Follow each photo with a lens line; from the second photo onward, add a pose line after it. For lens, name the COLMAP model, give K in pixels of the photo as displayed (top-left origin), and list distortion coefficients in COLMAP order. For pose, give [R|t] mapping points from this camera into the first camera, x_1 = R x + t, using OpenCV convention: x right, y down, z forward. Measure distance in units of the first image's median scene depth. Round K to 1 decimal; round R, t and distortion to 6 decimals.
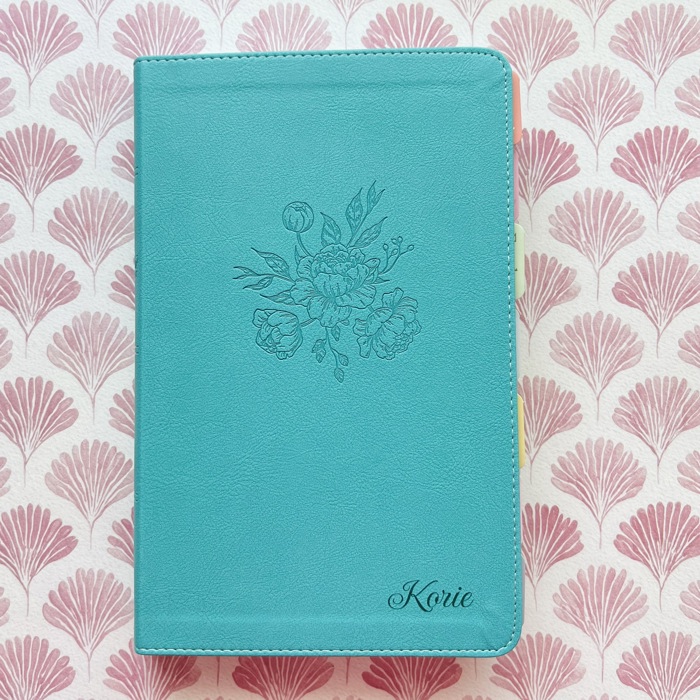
lens RADIAL K [[688.6, 0, 362.9], [0, 688.6, 347.3], [0, 0, 1]] dist [-0.028827, 0.000000]
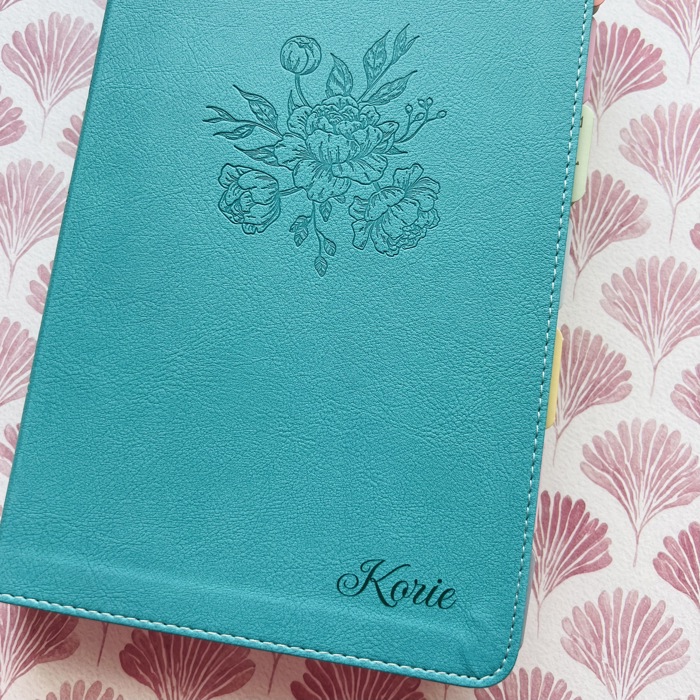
lens RADIAL K [[688.6, 0, 361.8], [0, 688.6, 309.2], [0, 0, 1]] dist [-0.028827, 0.000000]
pose [[0.987592, 0.152545, -0.037321, 0.038783], [-0.154936, 0.985227, -0.072953, 0.117960], [0.025641, 0.077830, 0.996637, 0.229791]]
